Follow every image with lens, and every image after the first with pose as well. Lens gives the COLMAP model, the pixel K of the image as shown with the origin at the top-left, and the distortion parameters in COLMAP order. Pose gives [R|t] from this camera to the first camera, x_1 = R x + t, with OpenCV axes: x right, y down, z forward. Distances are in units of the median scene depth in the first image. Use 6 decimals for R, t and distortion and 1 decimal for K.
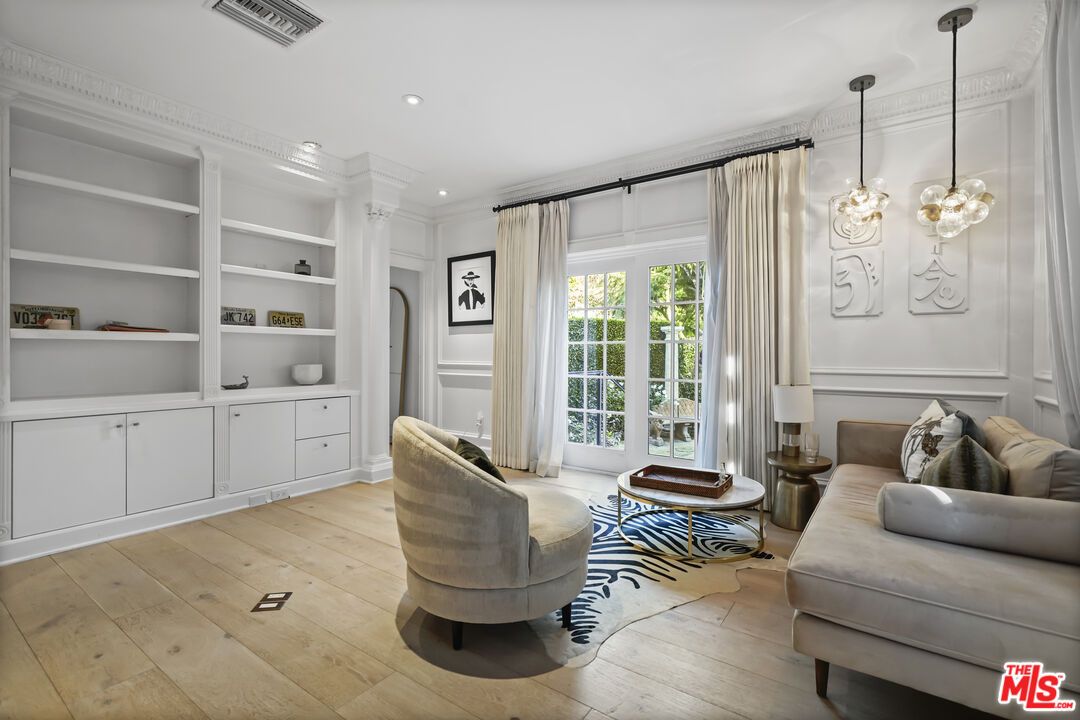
lens RADIAL K [[495.0, 0, 541.1], [0, 495.0, 357.1], [0, 0, 1]] dist [0.000595, 0.000162]
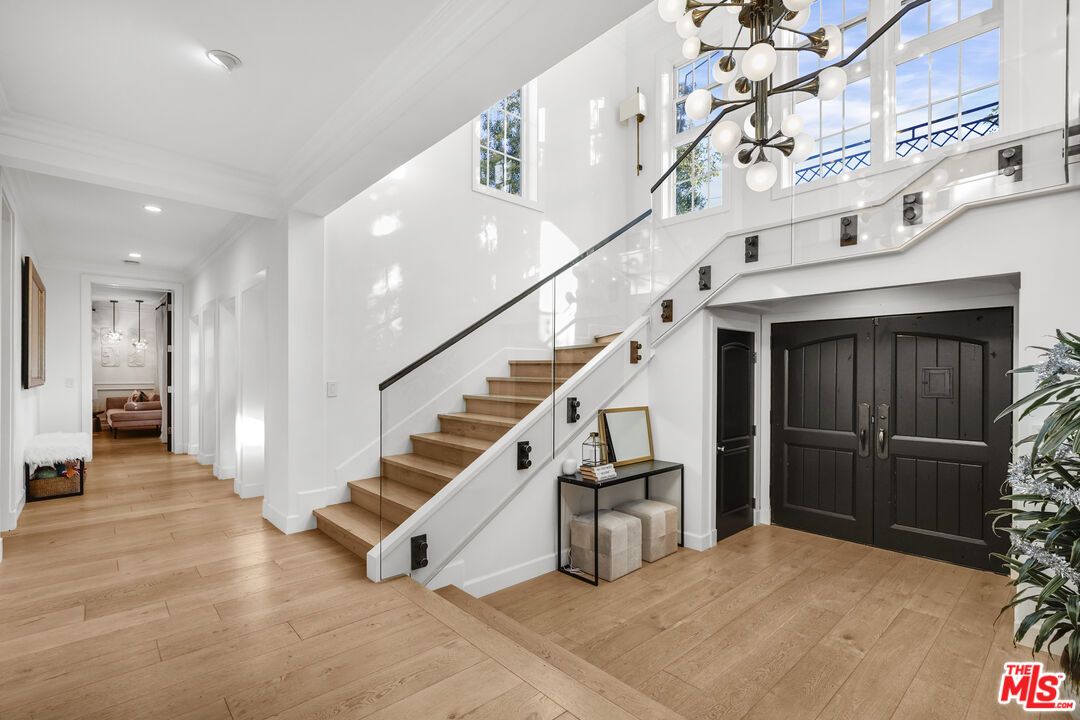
lens RADIAL K [[495.0, 0, 542.7], [0, 495.0, 367.8], [0, 0, 1]] dist [0.000595, 0.000162]
pose [[0.220642, -0.003857, 0.975347, -2.076140], [0.003570, 0.999989, 0.003147, -0.080320], [-0.975348, 0.002787, 0.220653, -2.697192]]
